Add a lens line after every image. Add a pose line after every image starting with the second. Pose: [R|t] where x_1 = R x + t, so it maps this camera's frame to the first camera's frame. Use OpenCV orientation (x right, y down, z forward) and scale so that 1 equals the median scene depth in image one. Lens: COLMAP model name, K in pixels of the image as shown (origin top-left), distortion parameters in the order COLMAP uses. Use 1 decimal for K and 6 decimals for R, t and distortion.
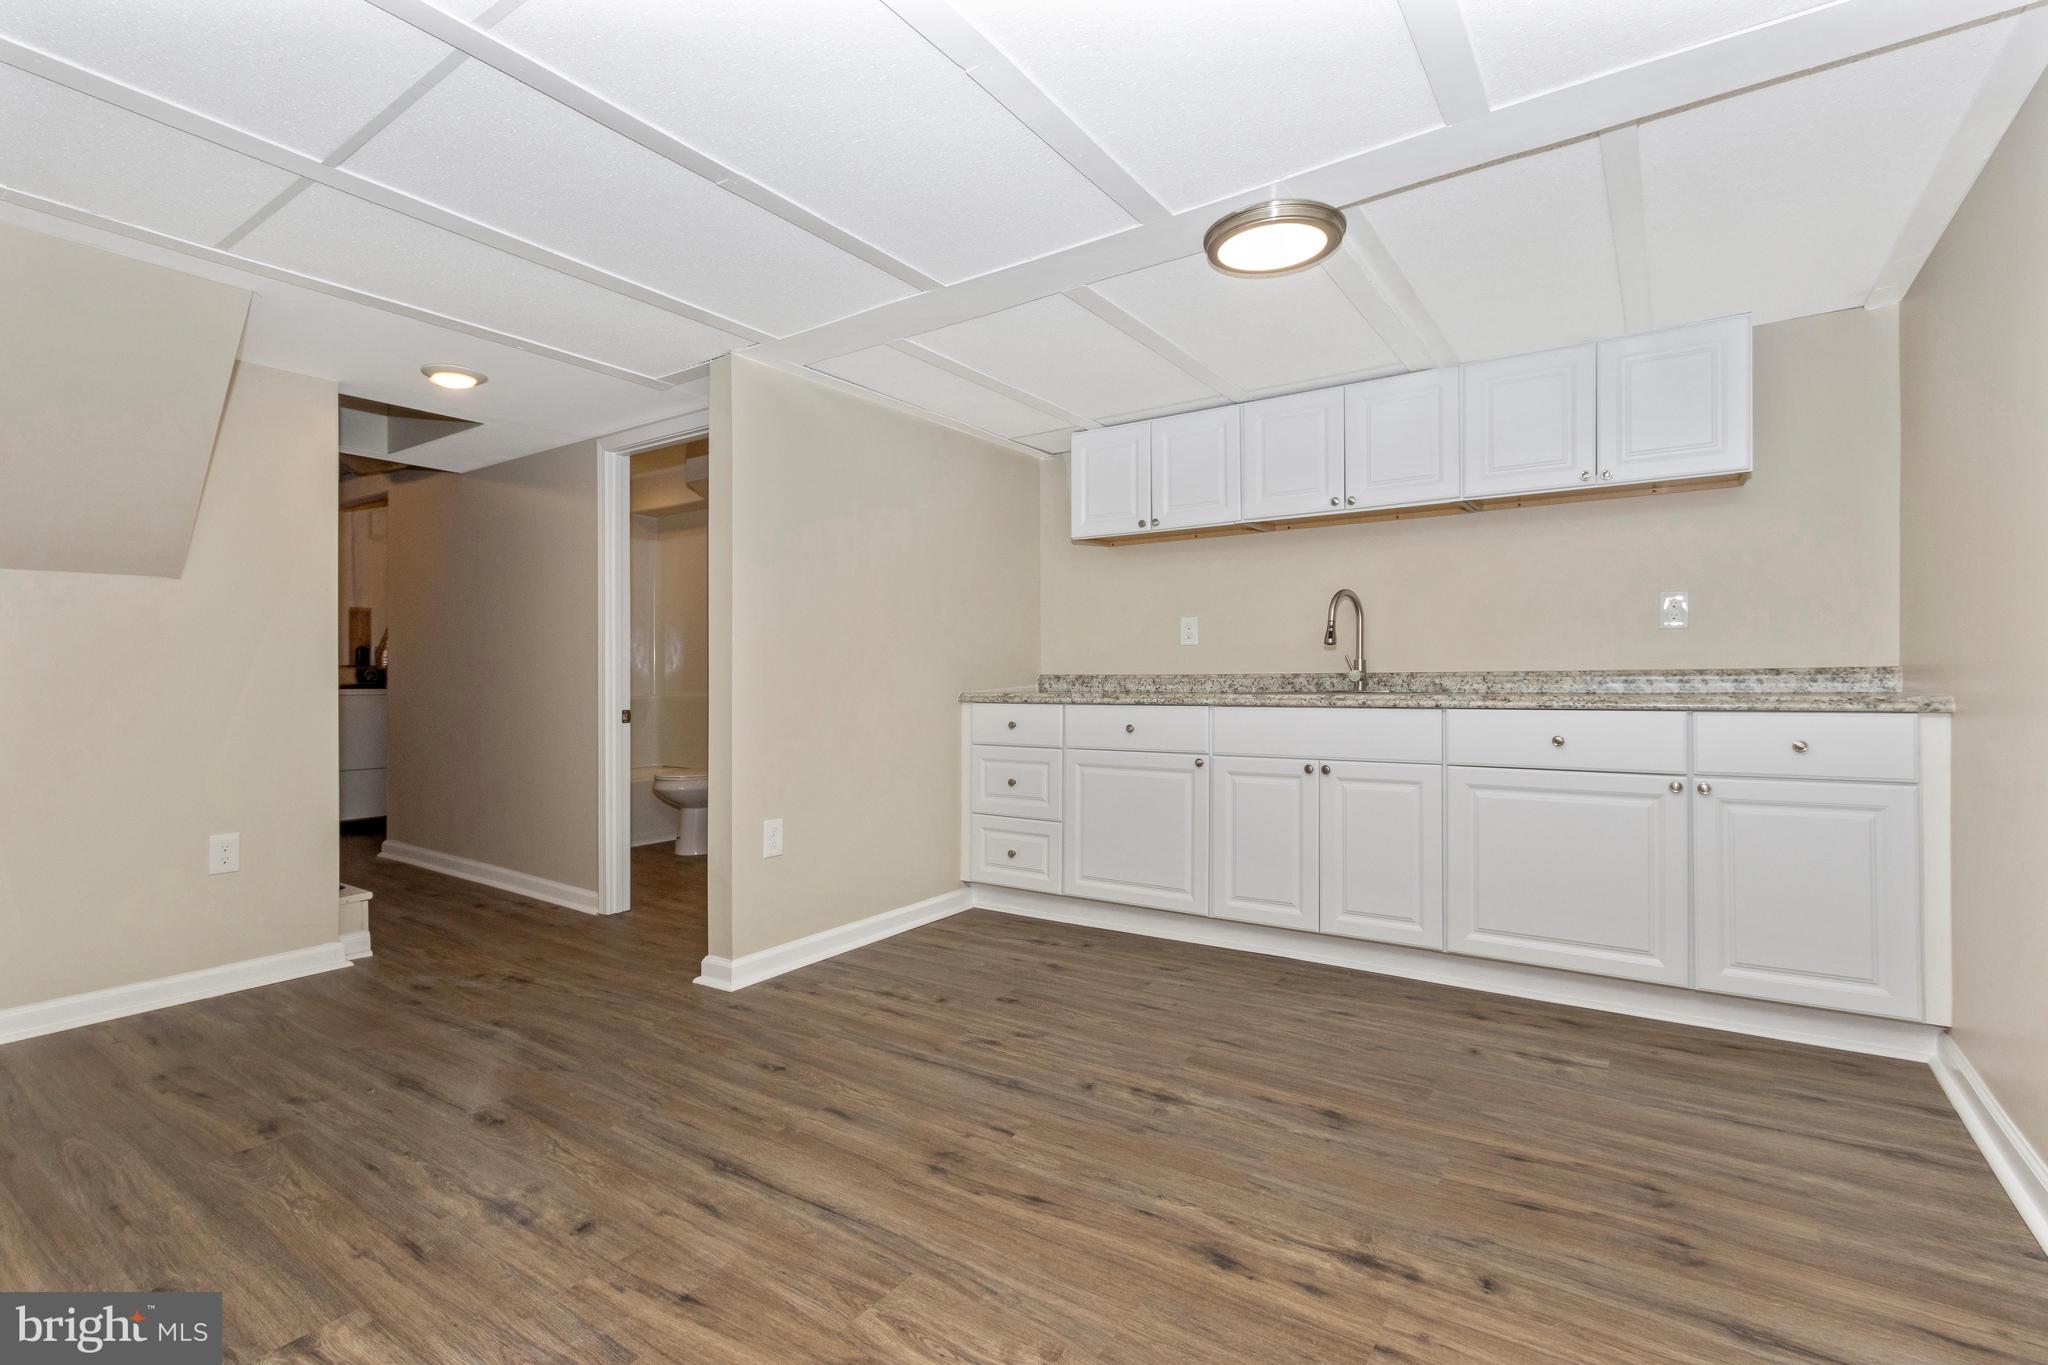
lens RADIAL K [[938.9, 0, 1028.4], [0, 938.9, 662.9], [0, 0, 1]] dist [0.003699, -0.000008]
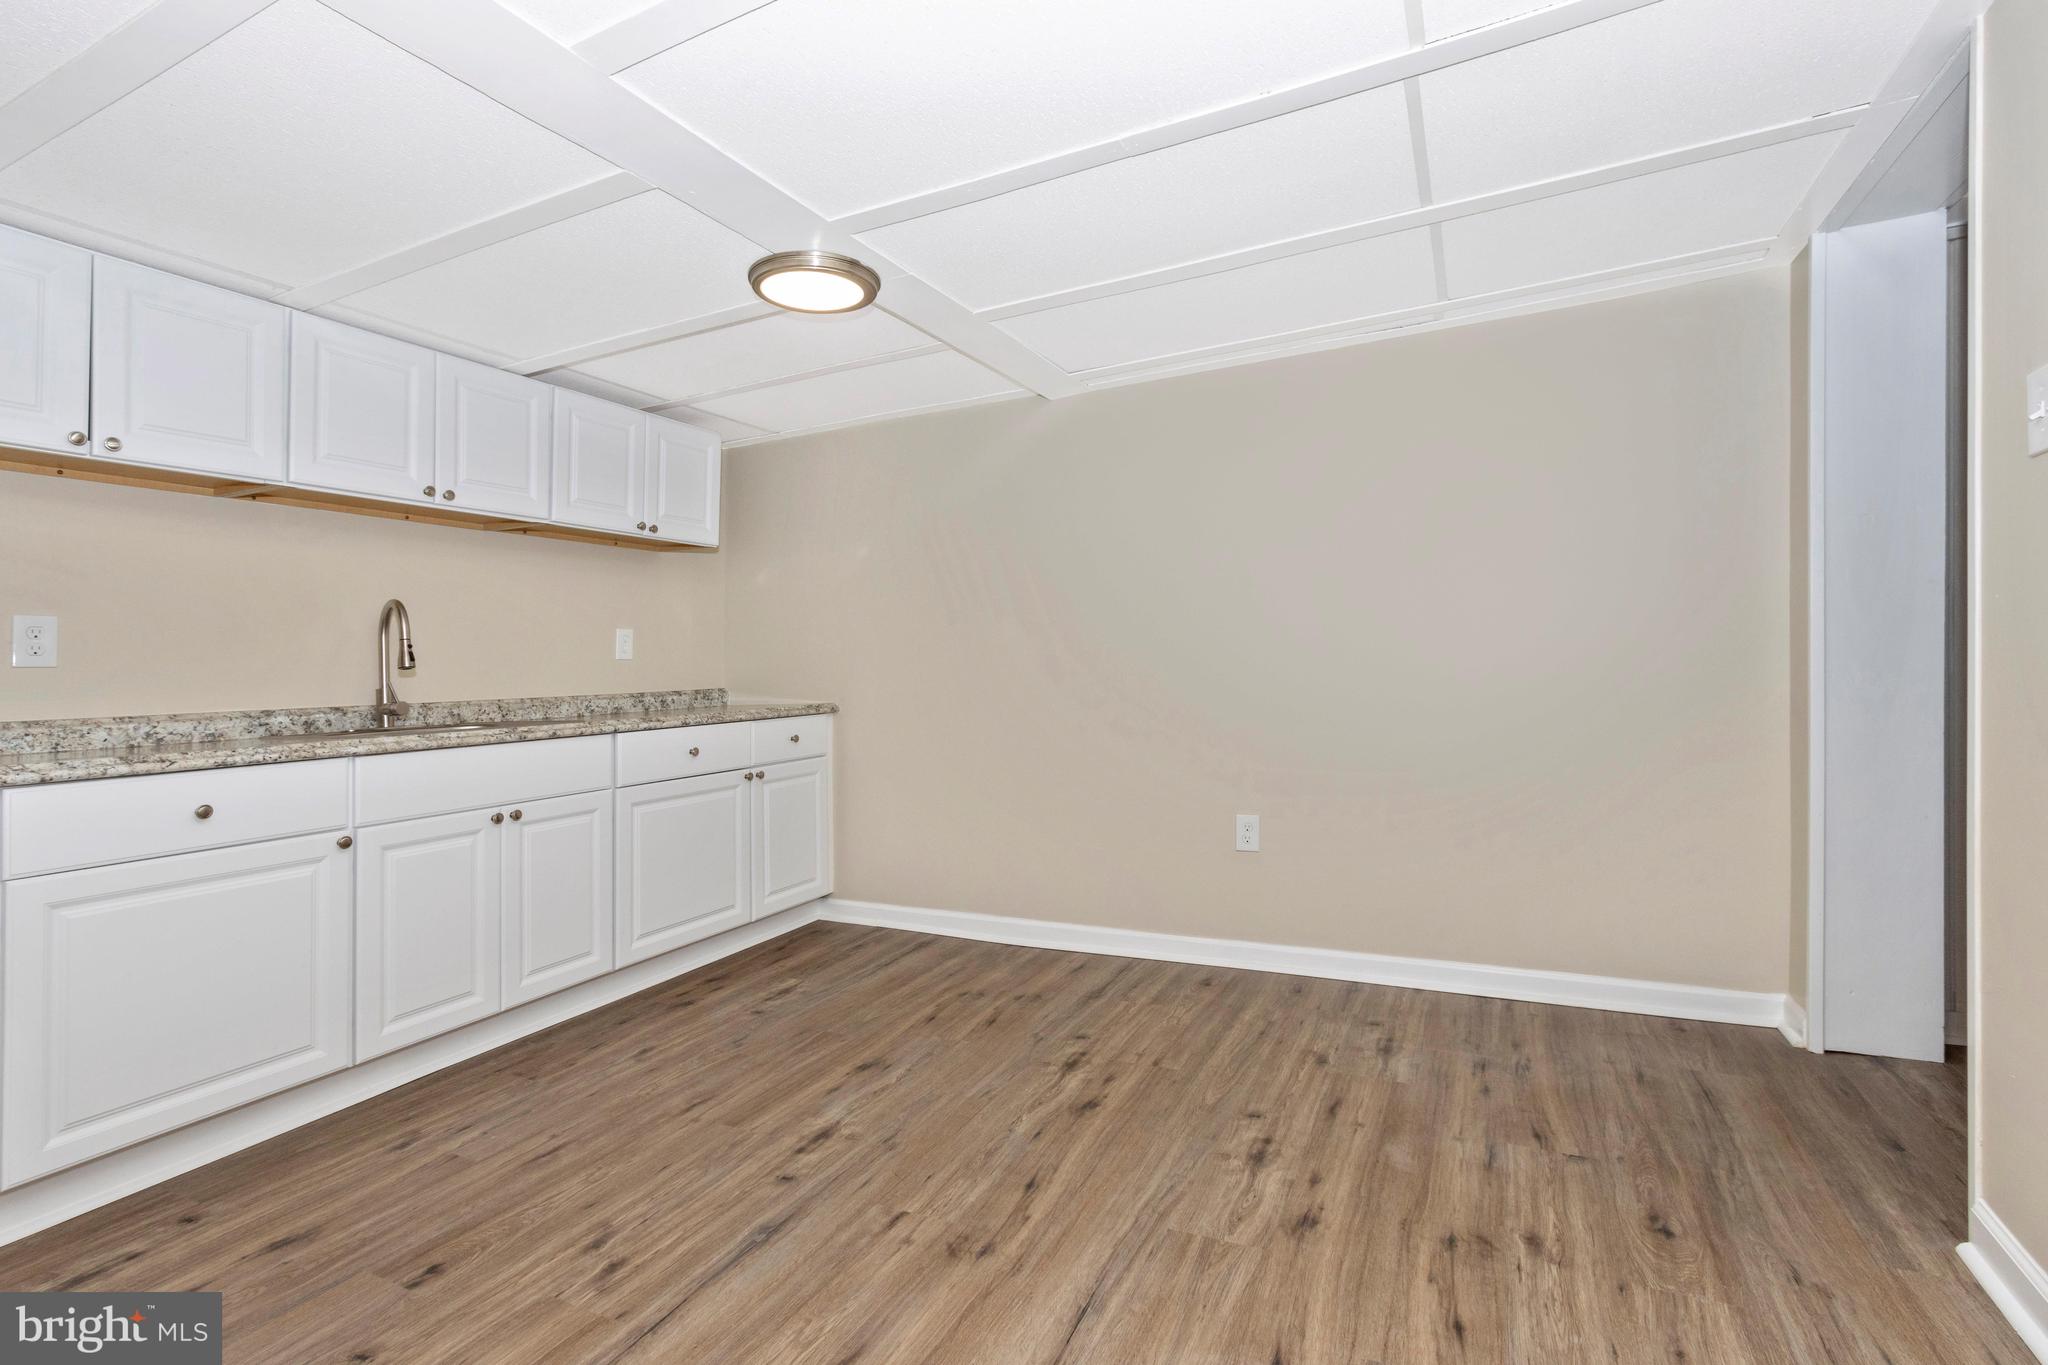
lens RADIAL K [[938.9, 0, 1031.0], [0, 938.9, 700.3], [0, 0, 1]] dist [0.003699, -0.000008]
pose [[-0.139742, -0.018170, 0.990021, -0.765939], [0.020550, 0.999563, 0.021246, 0.001017], [-0.989975, 0.023314, -0.139308, 0.841523]]
